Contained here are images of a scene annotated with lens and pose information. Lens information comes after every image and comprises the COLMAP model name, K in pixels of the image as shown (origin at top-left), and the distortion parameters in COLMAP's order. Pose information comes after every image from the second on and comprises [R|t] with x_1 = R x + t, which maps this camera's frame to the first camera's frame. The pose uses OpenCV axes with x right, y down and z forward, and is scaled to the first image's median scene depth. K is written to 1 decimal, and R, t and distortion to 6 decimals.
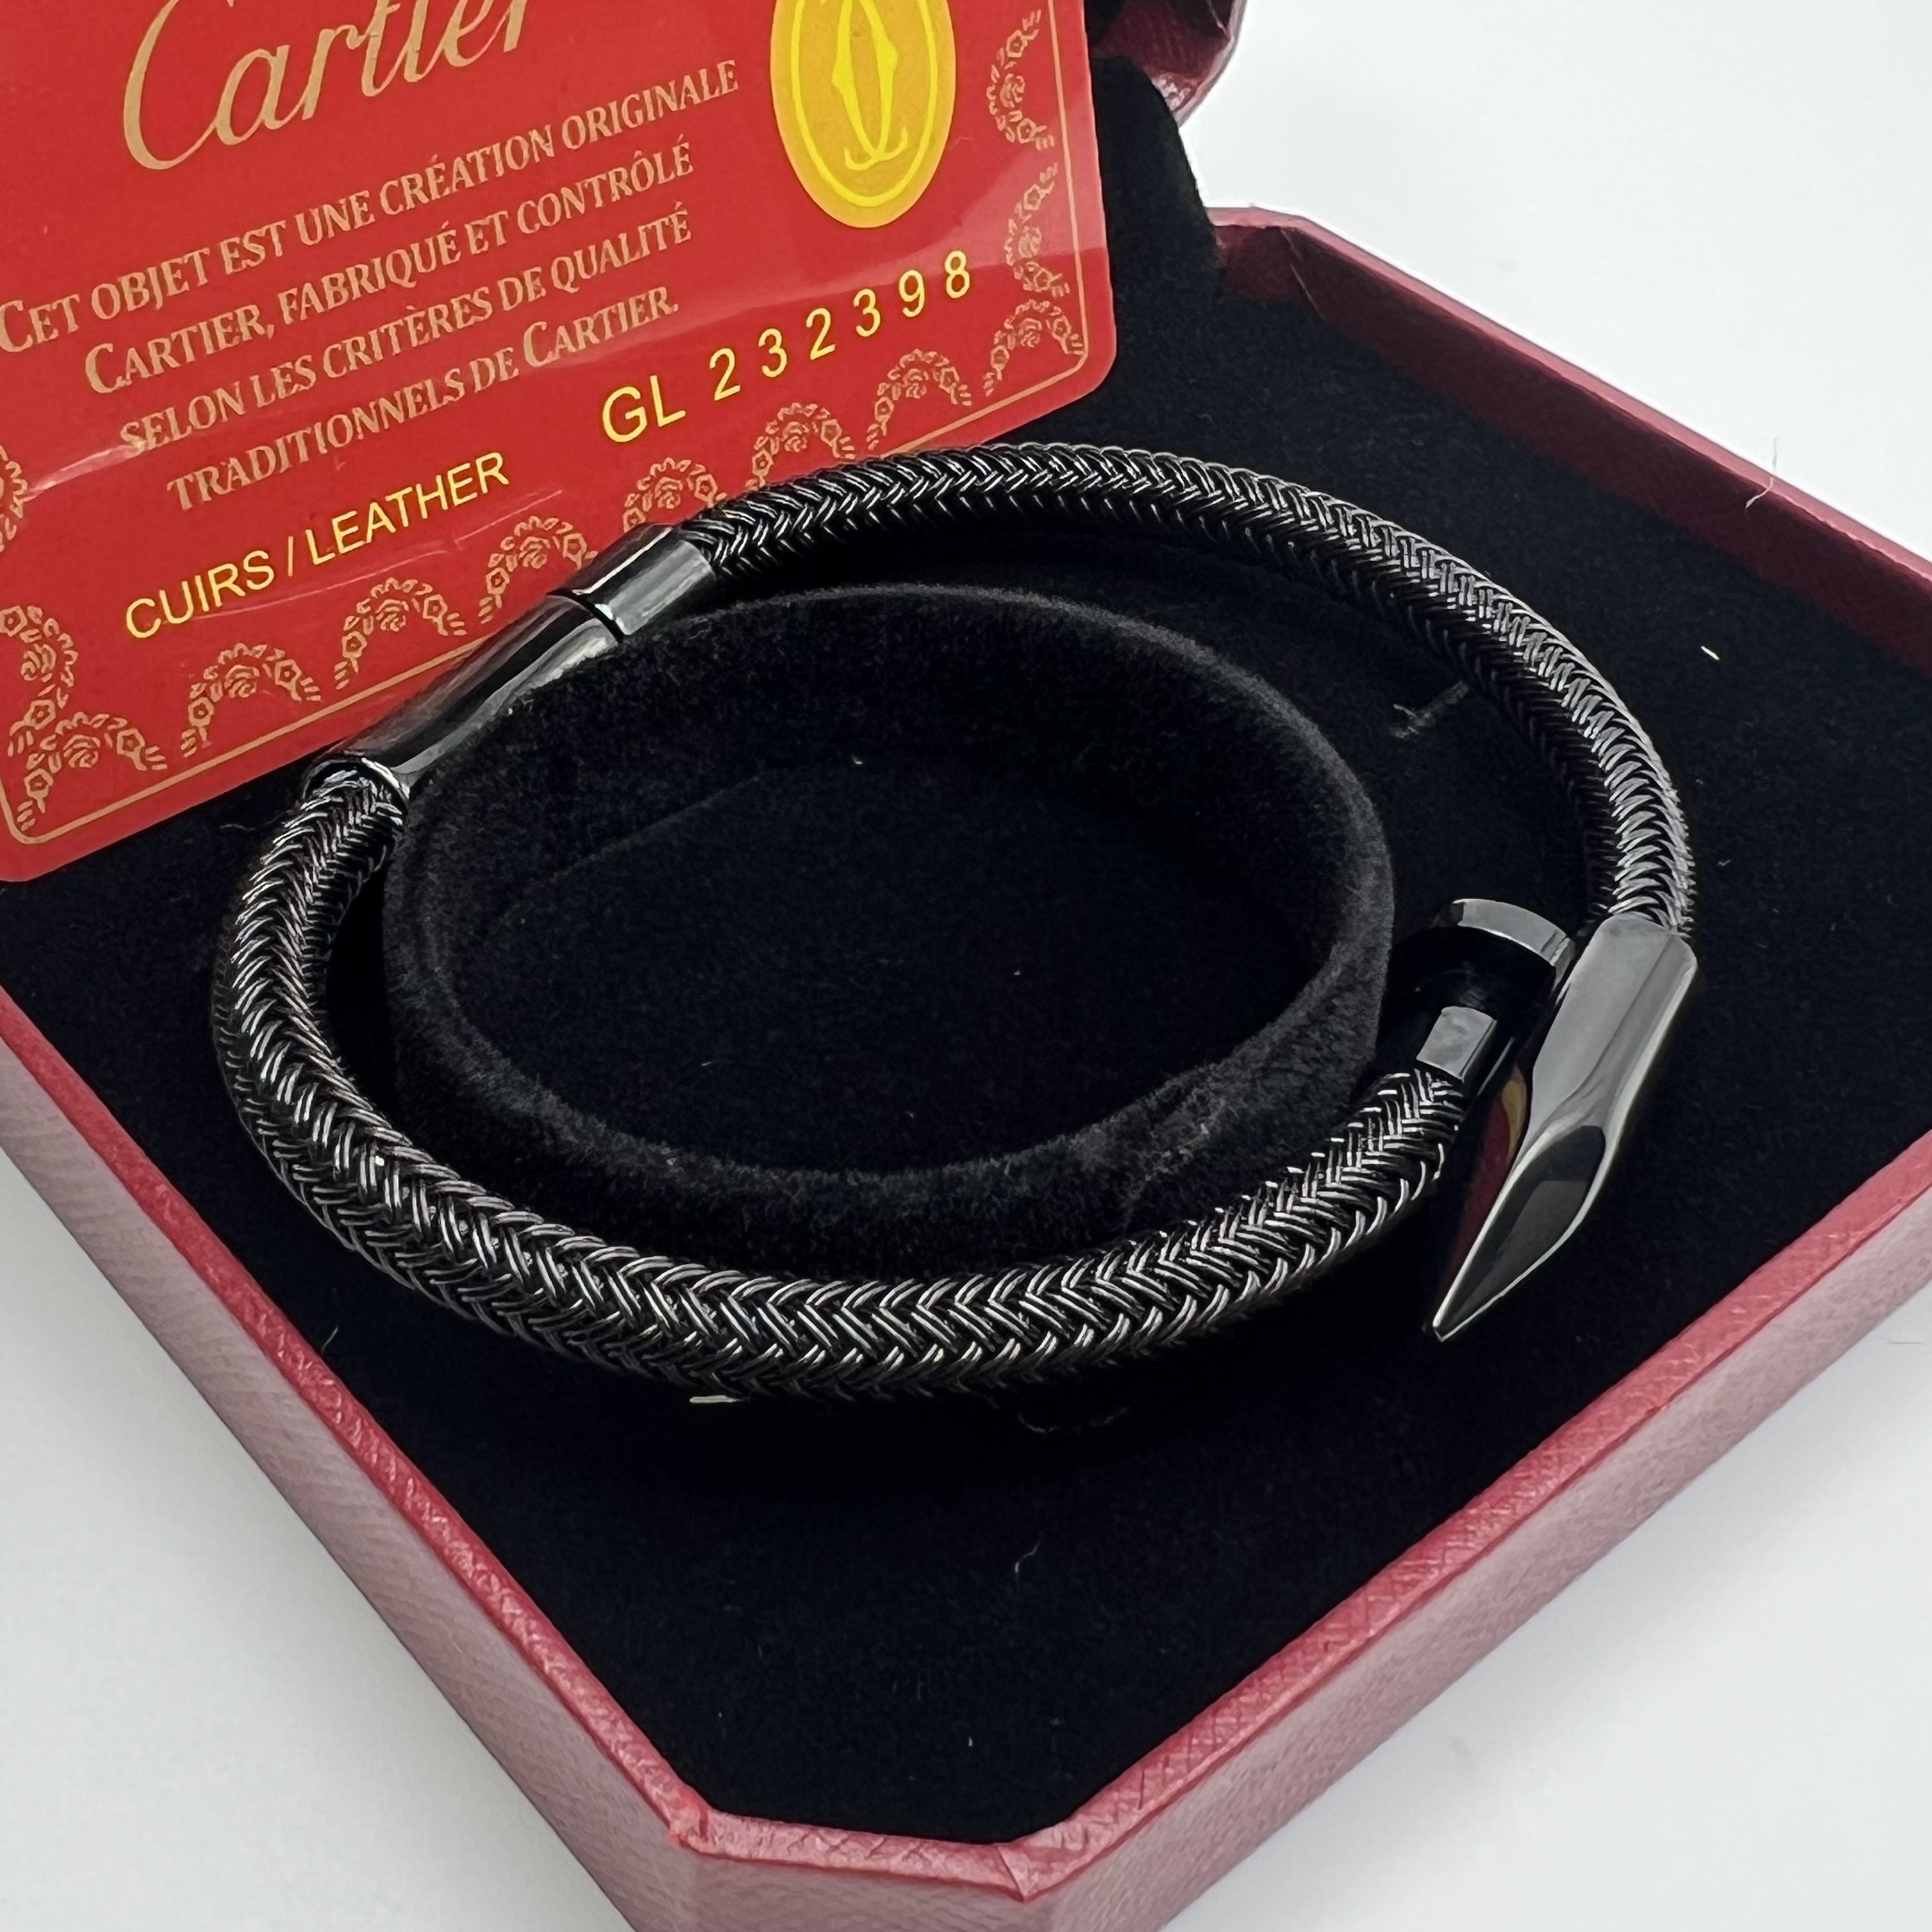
lens RADIAL K [[3073.6, 0, 959.1], [0, 3073.6, 885.2], [0, 0, 1]] dist [0.120566, -0.467296]
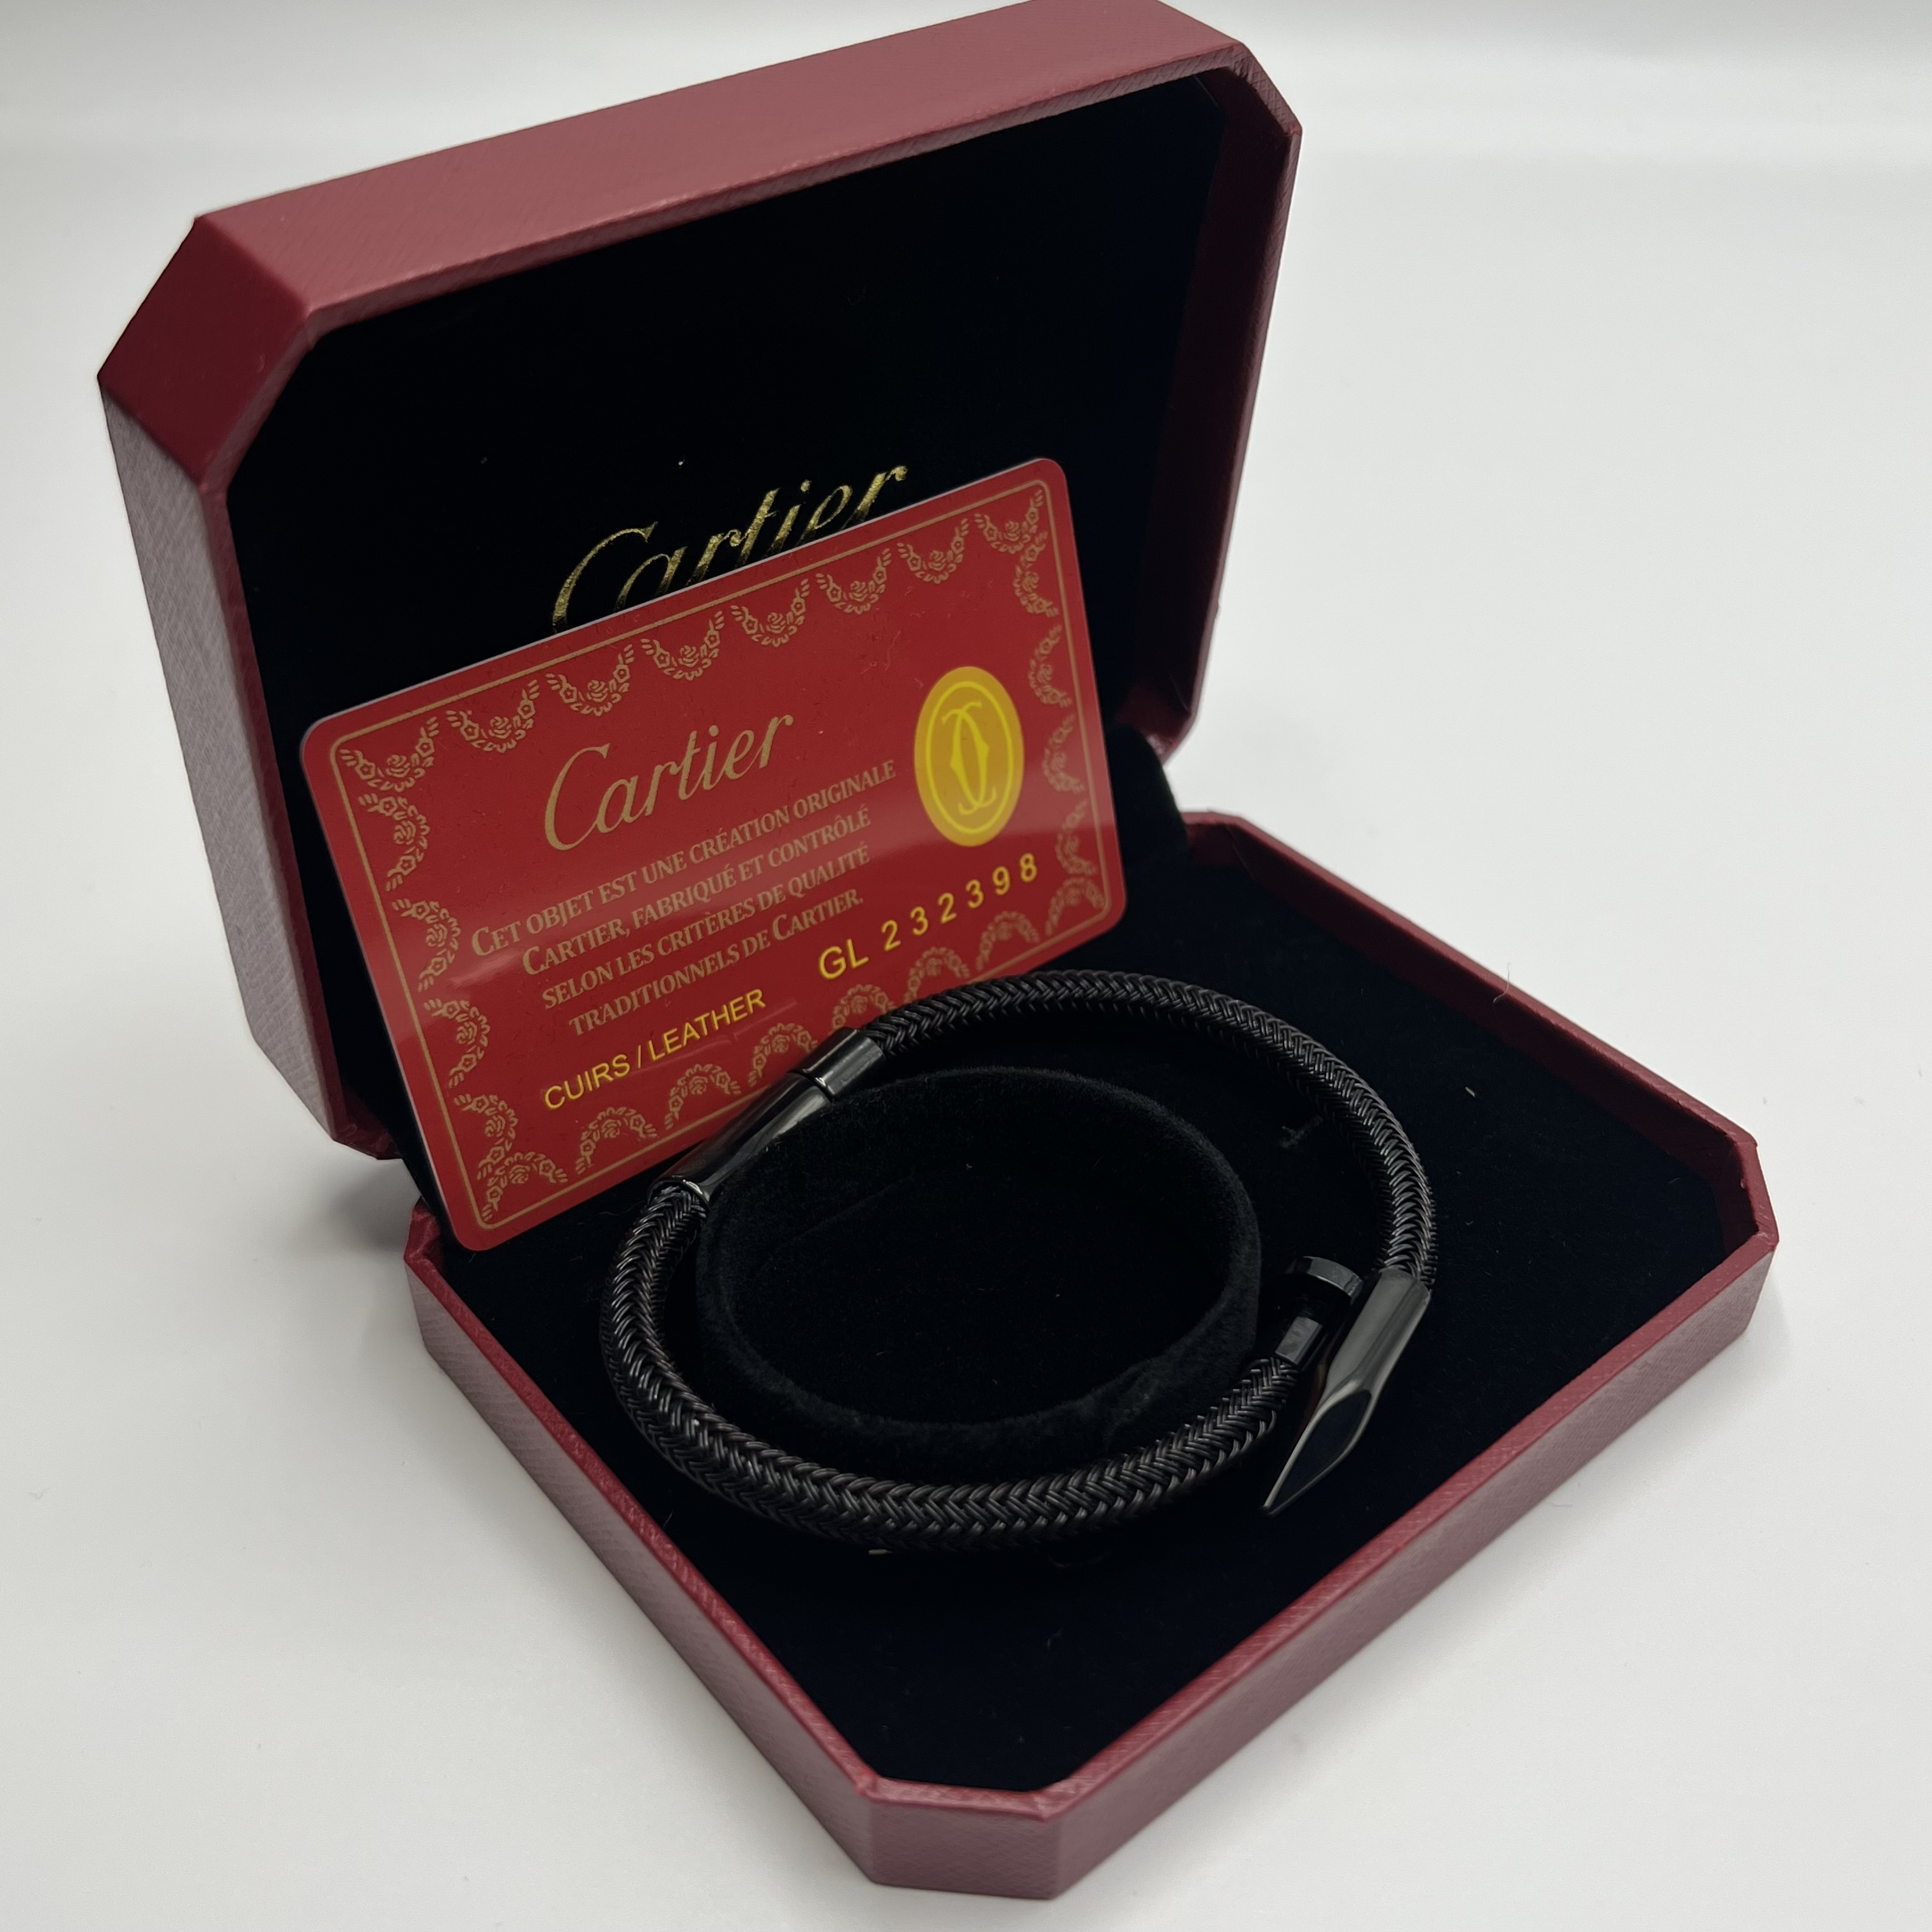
lens RADIAL K [[2249.0, 0, 1069.0], [0, 2249.0, 1027.9], [0, 0, 1]] dist [0.230204, -0.705968]
pose [[0.999761, -0.018280, -0.011967, 0.042583], [0.017684, 0.998682, -0.048193, -0.060438], [0.012832, 0.047969, 0.998766, -0.282965]]
